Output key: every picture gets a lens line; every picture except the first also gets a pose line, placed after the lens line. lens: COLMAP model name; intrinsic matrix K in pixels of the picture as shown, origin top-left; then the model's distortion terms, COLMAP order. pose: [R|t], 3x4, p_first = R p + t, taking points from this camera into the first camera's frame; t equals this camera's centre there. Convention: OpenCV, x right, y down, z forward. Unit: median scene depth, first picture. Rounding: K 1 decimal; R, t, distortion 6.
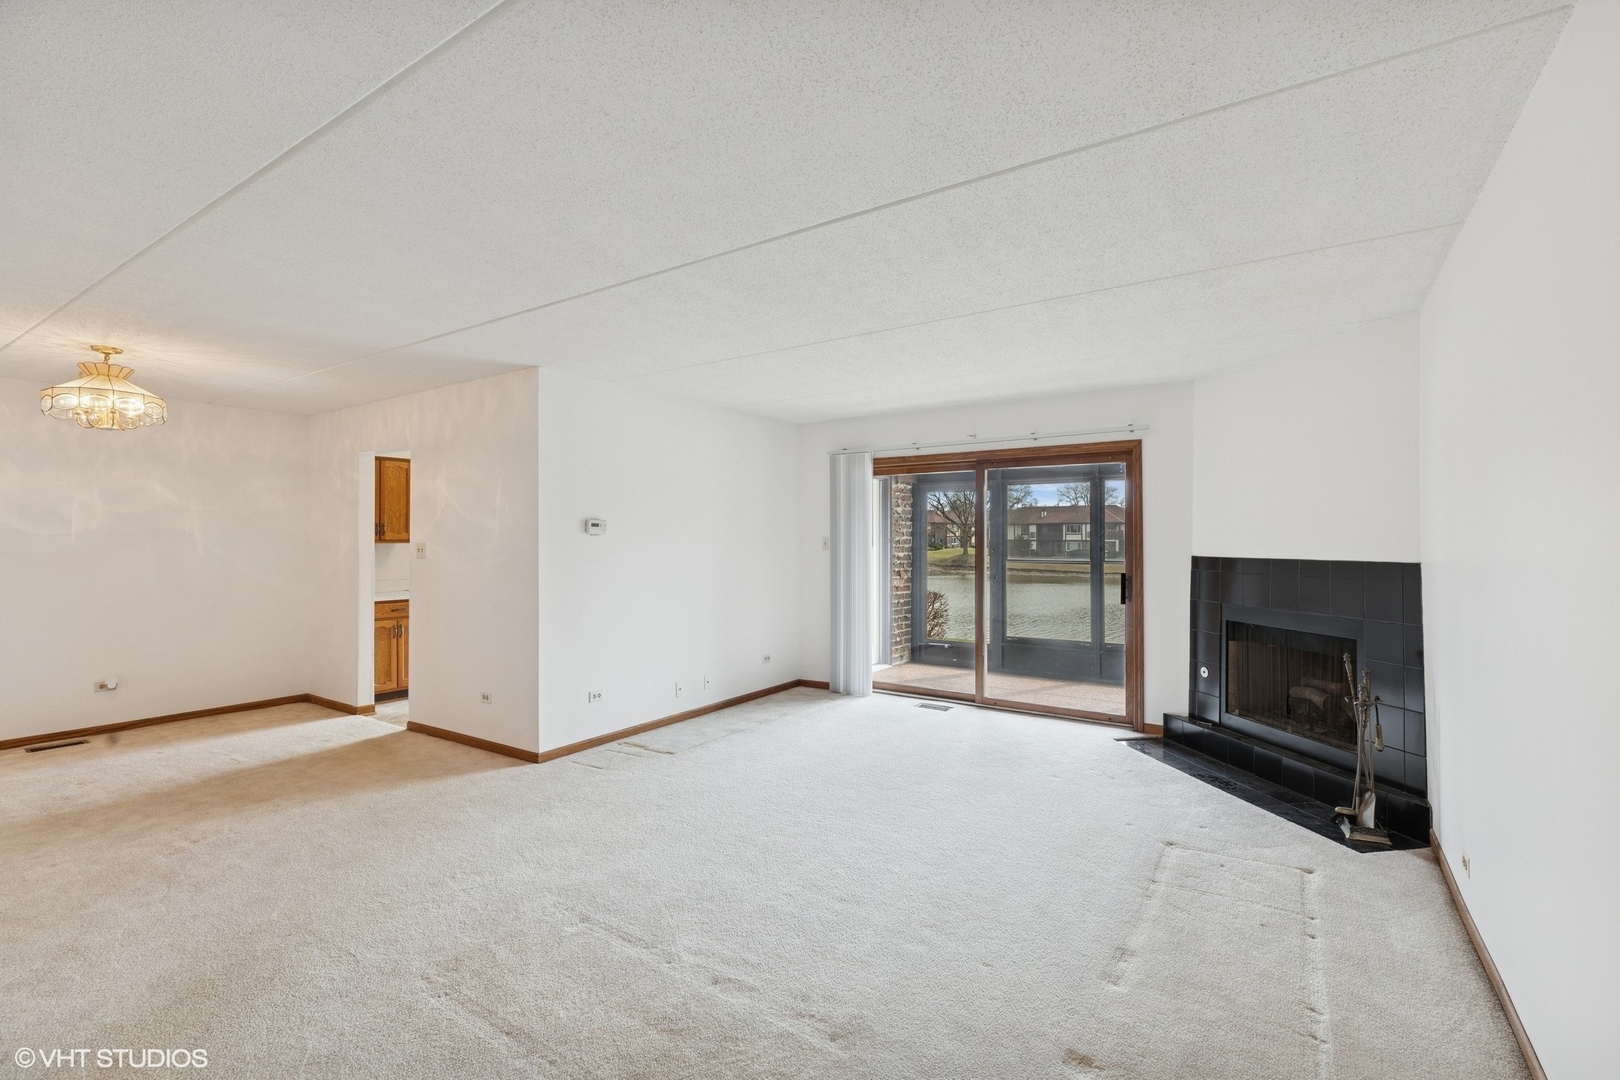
lens RADIAL K [[742.5, 0, 805.3], [0, 742.5, 532.3], [0, 0, 1]] dist [0.011758, 0.000982]
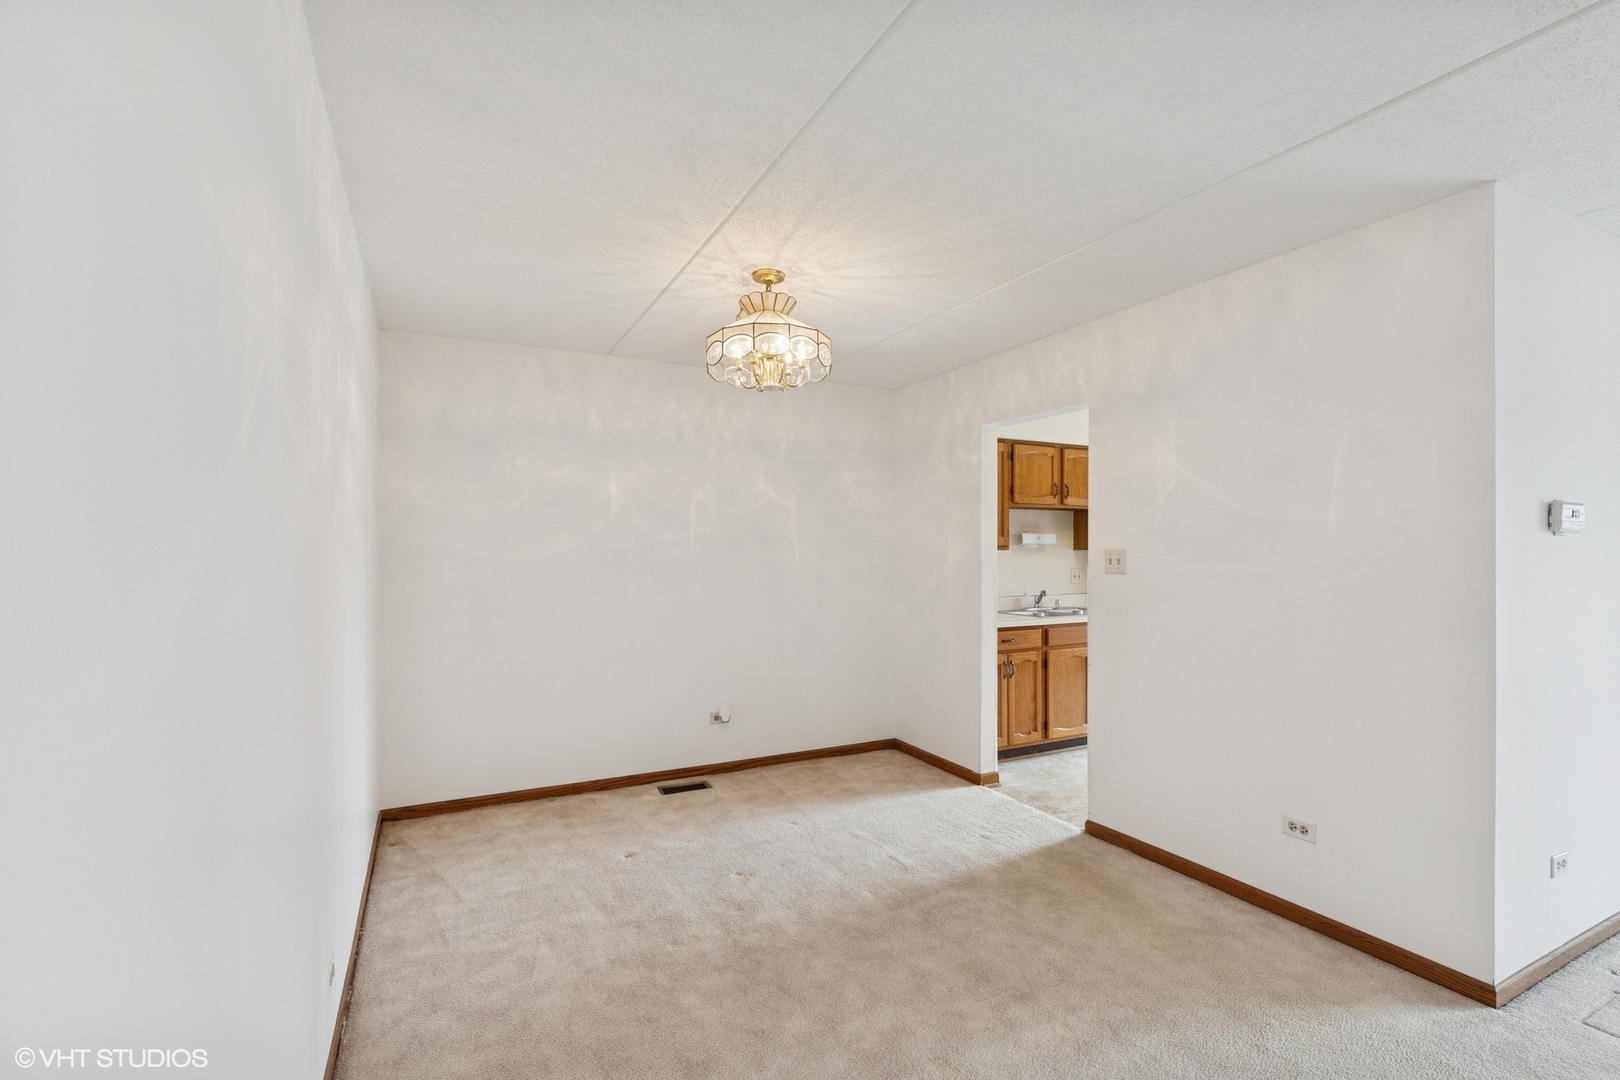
lens RADIAL K [[742.5, 0, 813.1], [0, 742.5, 547.2], [0, 0, 1]] dist [0.011758, 0.000982]
pose [[0.881874, 0.000761, -0.471485, -0.476980], [0.003537, 0.999960, 0.008230, 0.006657], [0.471473, -0.008926, 0.881836, 0.336644]]
